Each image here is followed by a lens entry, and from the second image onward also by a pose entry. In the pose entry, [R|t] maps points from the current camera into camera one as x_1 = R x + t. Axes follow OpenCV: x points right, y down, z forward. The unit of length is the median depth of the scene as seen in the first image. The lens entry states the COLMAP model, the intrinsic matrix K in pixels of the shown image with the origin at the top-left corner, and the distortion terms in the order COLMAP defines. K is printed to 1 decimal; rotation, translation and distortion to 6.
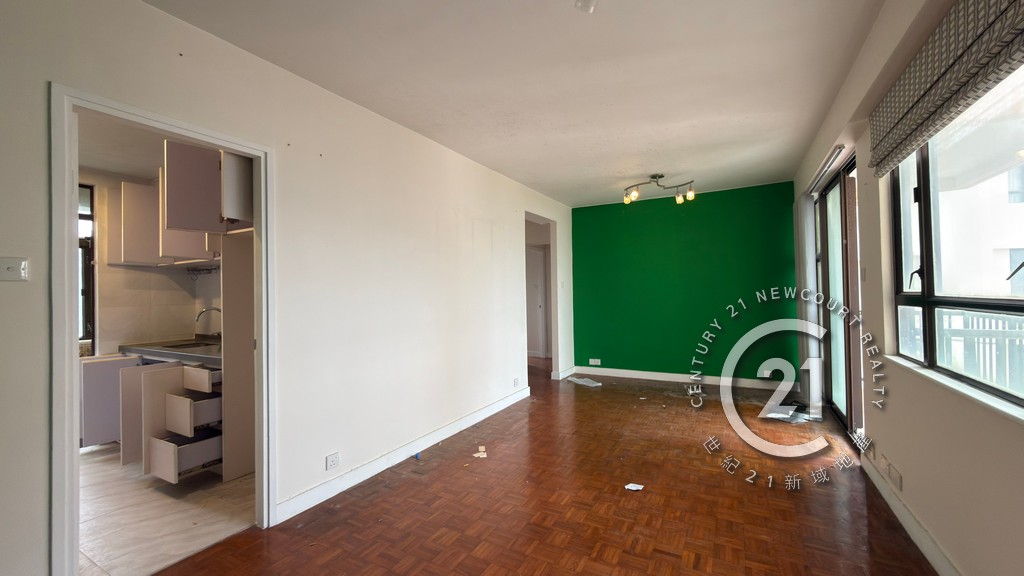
lens RADIAL K [[416.2, 0, 512.0], [0, 416.2, 288.0], [0, 0, 1]] dist [-0.000716, -0.000101]
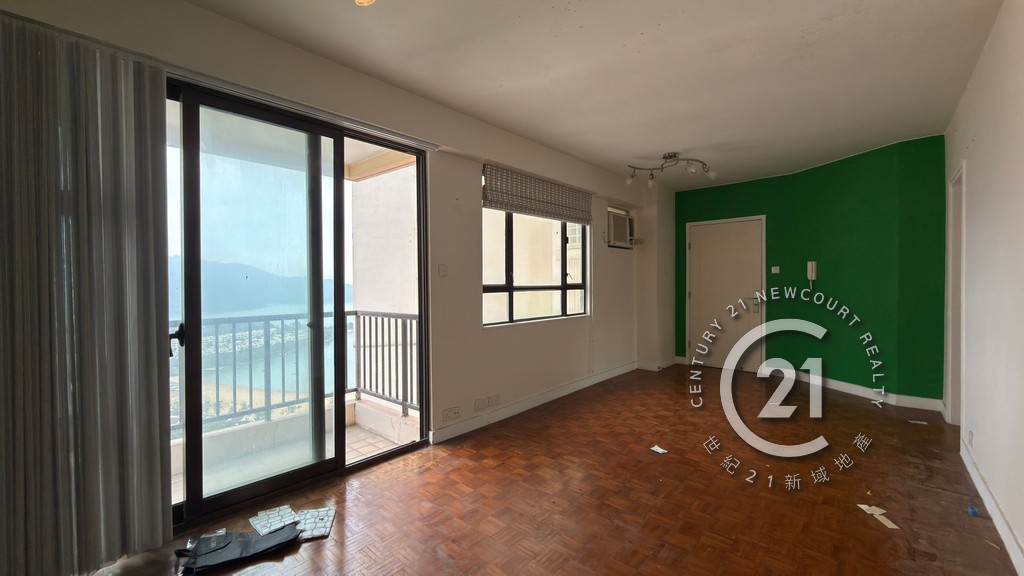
lens RADIAL K [[416.2, 0, 512.0], [0, 416.2, 288.0], [0, 0, 1]] dist [-0.000716, -0.000101]
pose [[-0.974533, 0.019230, 0.223416, 0.413996], [0.019242, 0.999813, -0.002124, 0.026203], [-0.223415, 0.002230, -0.974721, 2.153850]]
